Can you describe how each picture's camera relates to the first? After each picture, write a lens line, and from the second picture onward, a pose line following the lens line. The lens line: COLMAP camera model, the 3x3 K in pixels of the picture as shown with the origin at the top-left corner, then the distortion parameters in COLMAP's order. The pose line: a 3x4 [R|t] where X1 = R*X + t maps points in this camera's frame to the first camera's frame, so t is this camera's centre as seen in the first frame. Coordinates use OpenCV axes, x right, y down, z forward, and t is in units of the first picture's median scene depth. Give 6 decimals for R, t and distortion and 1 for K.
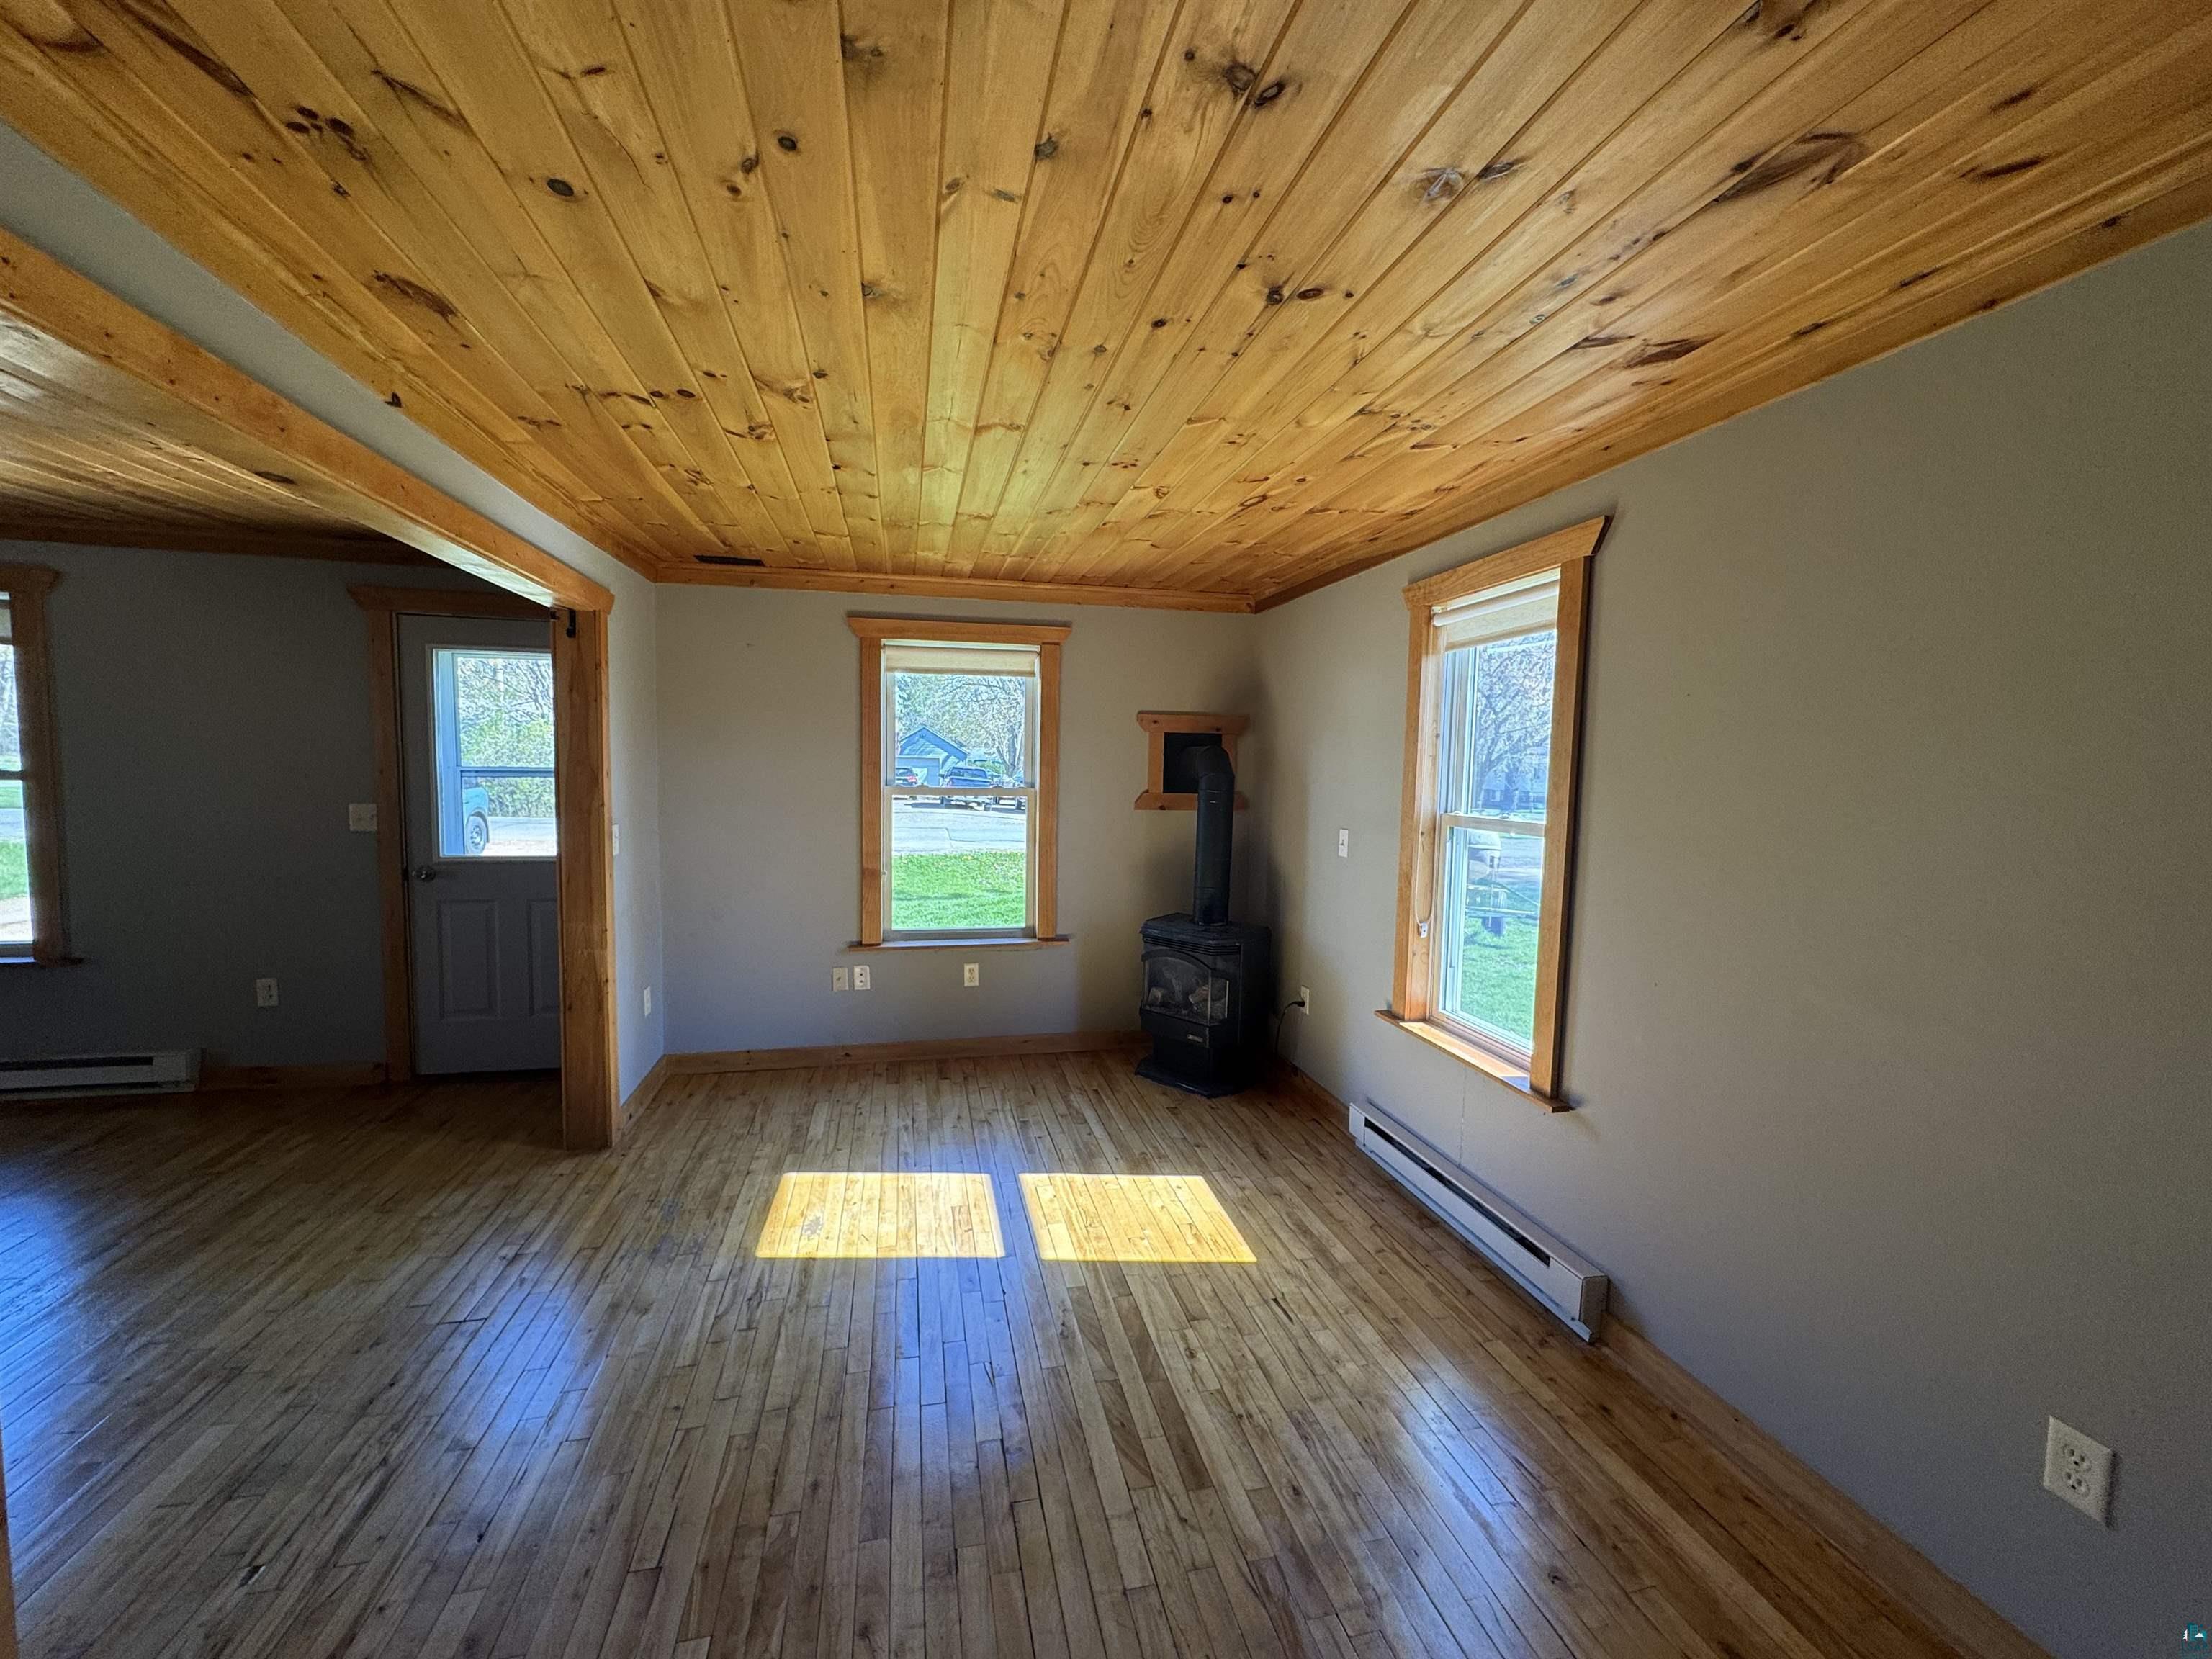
lens RADIAL K [[879.3, 0, 1103.6], [0, 879.3, 825.8], [0, 0, 1]] dist [-0.002081, 0.000358]
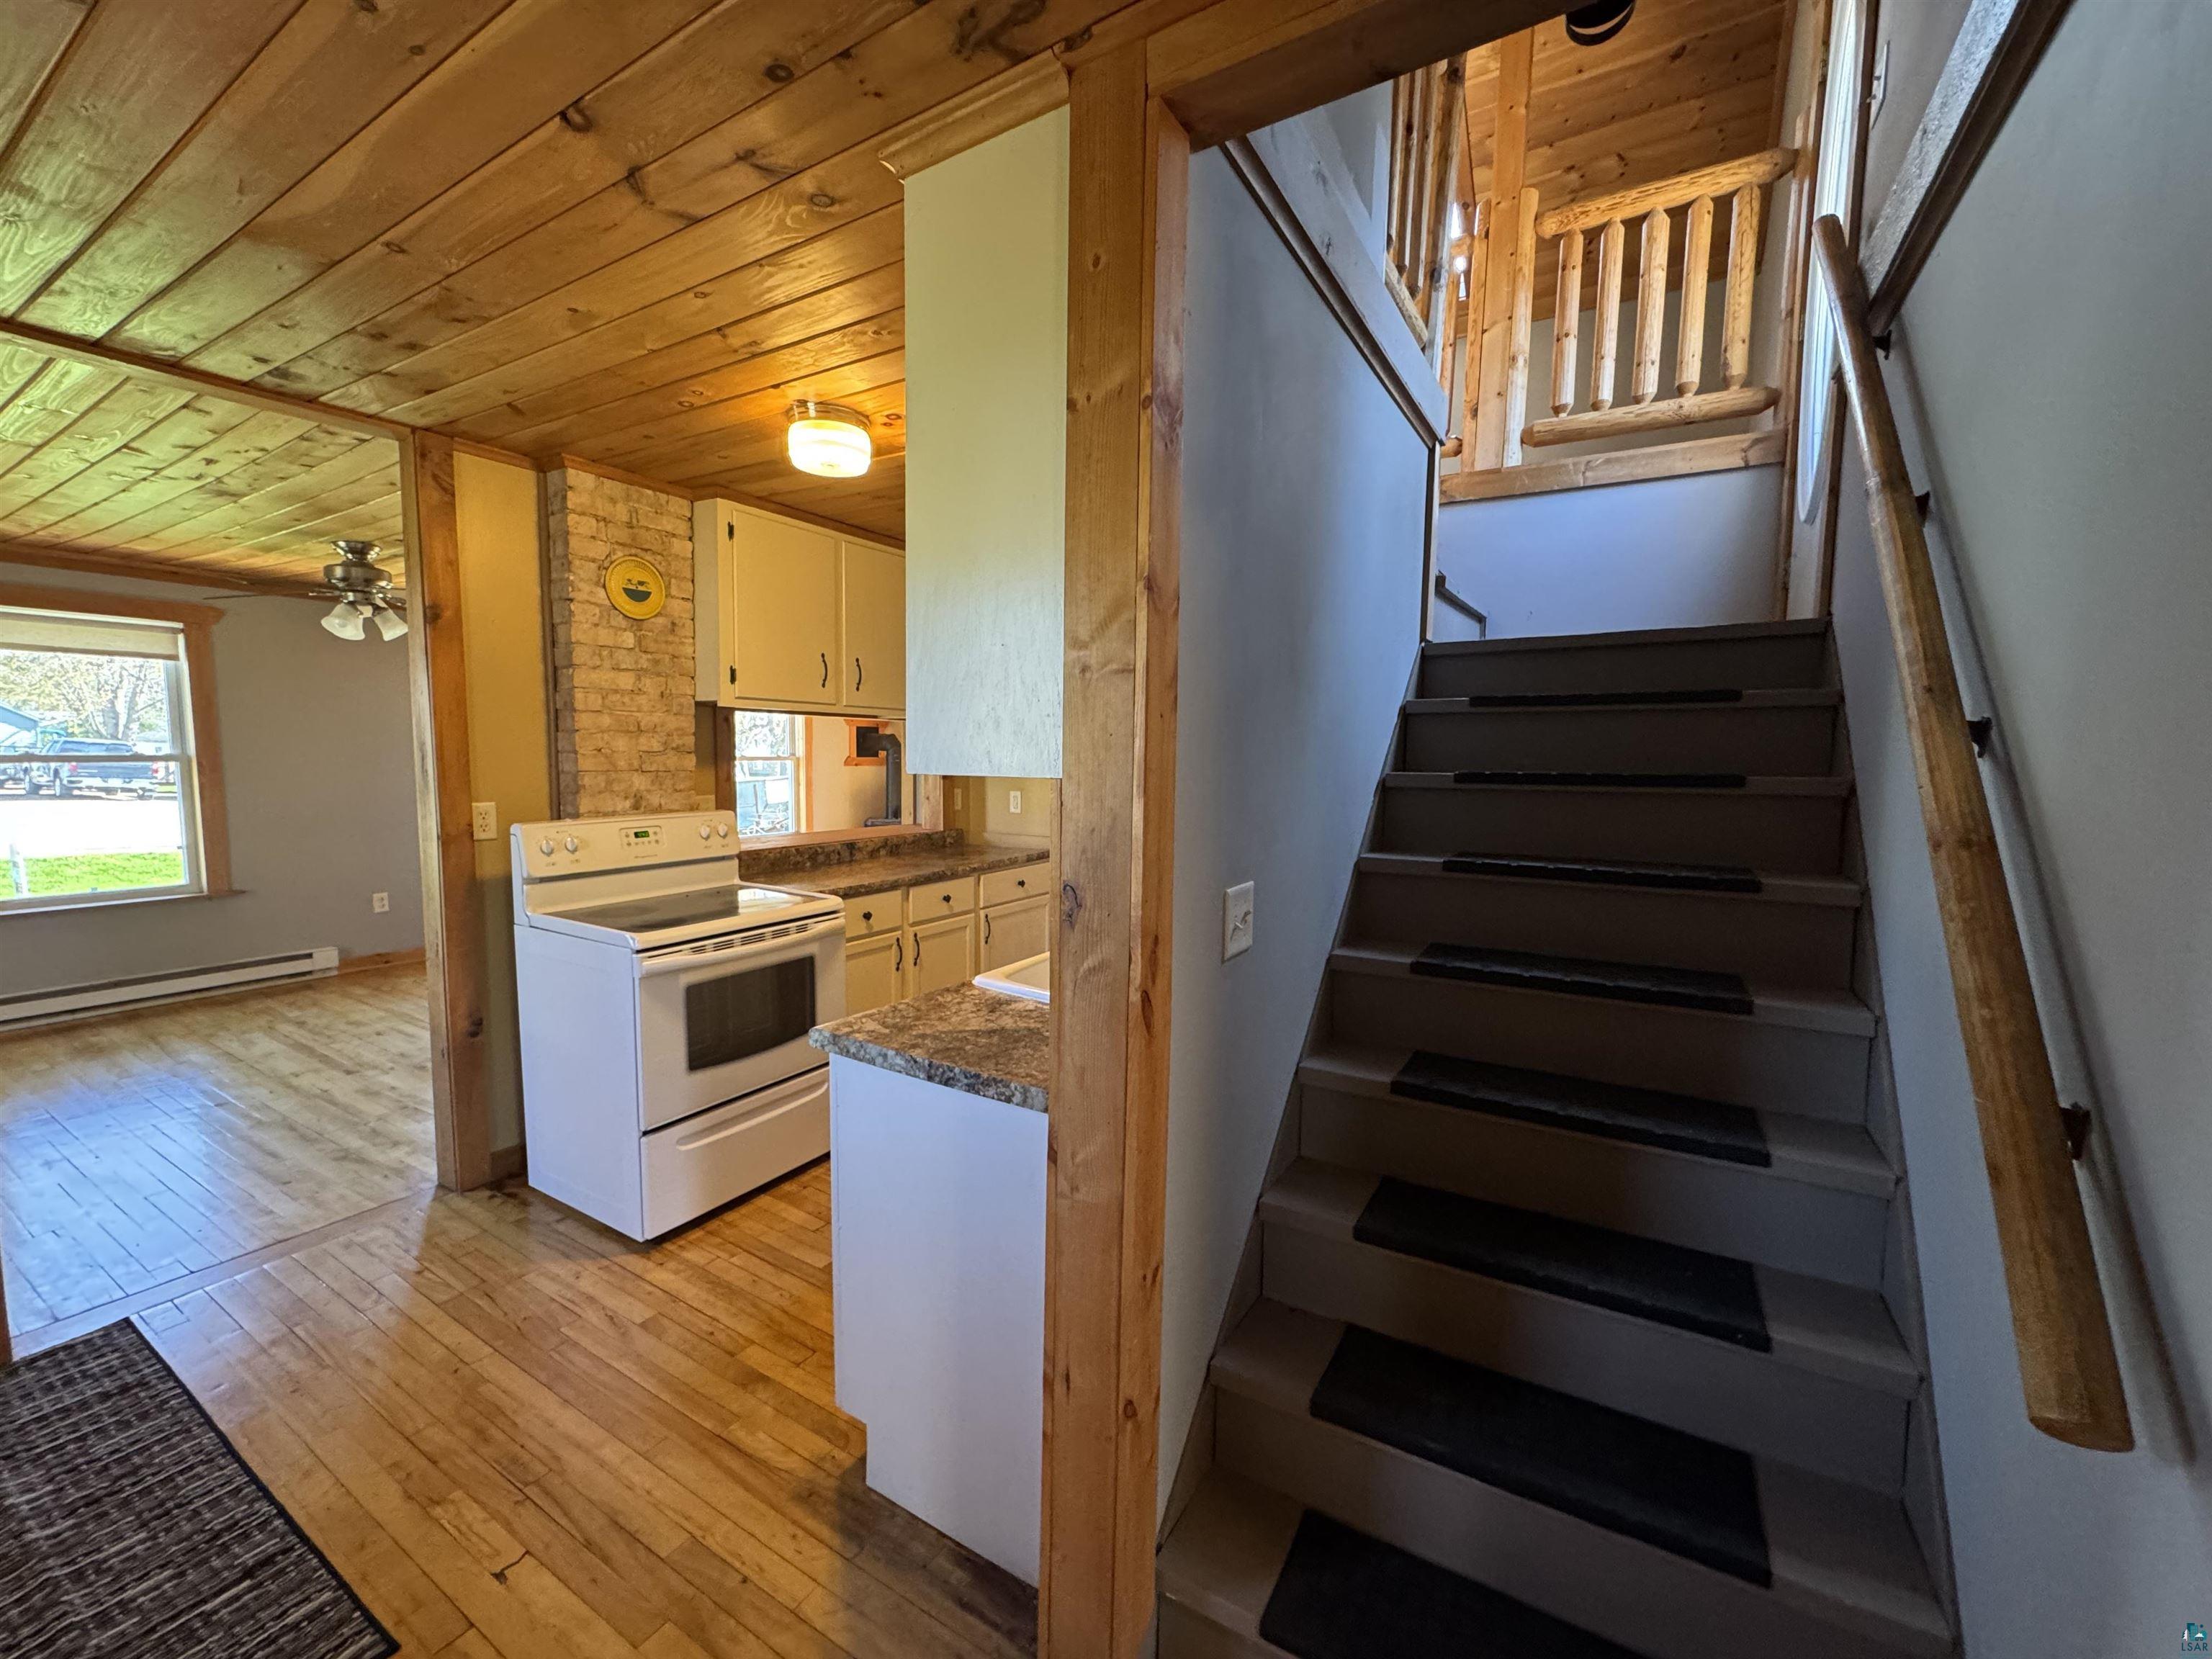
lens RADIAL K [[879.3, 0, 1103.6], [0, 879.3, 825.8], [0, 0, 1]] dist [-0.002081, 0.000358]
pose [[0.686123, -0.074940, 0.723615, -1.220569], [0.049954, 0.997186, 0.055906, 0.040852], [-0.725768, -0.002211, 0.687936, -0.923210]]
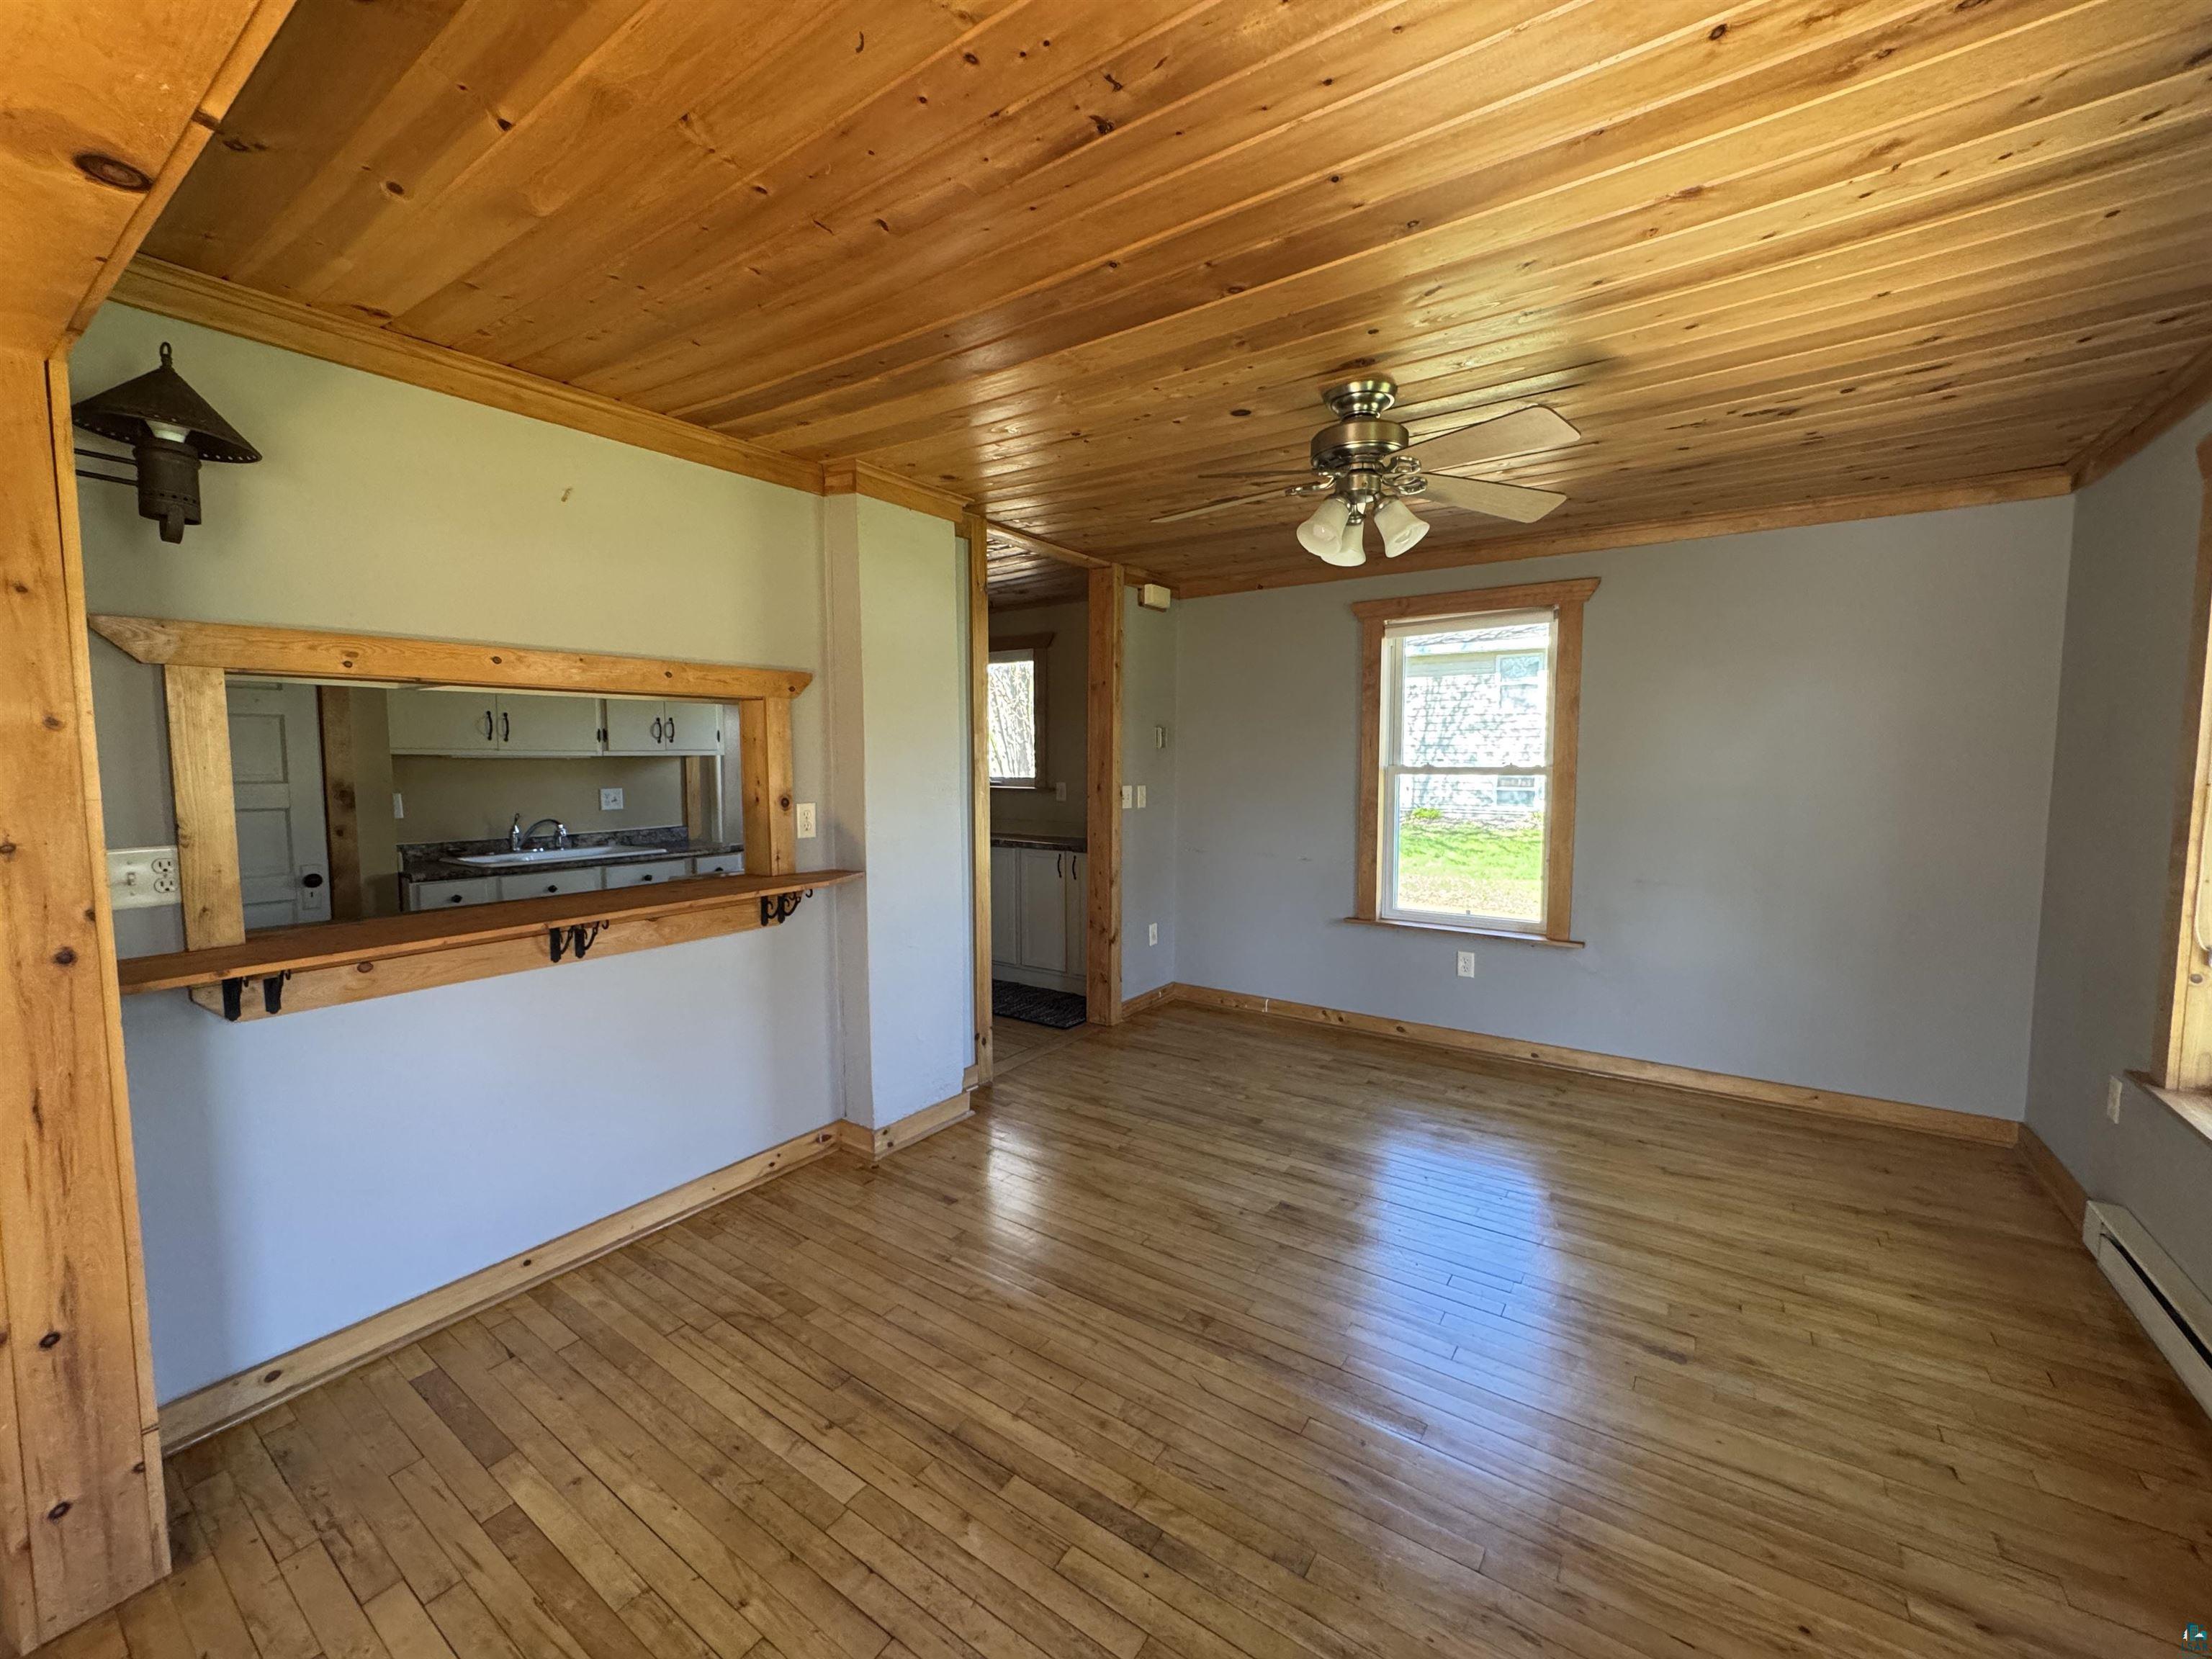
lens RADIAL K [[888.3, 0, 1097.1], [0, 888.3, 824.4], [0, 0, 1]] dist [0.000409, 0.000114]
pose [[-0.735978, 0.032720, -0.676214, -0.479419], [-0.059687, 0.991806, 0.112953, -0.051280], [0.674369, 0.123492, -0.727995, 0.863532]]
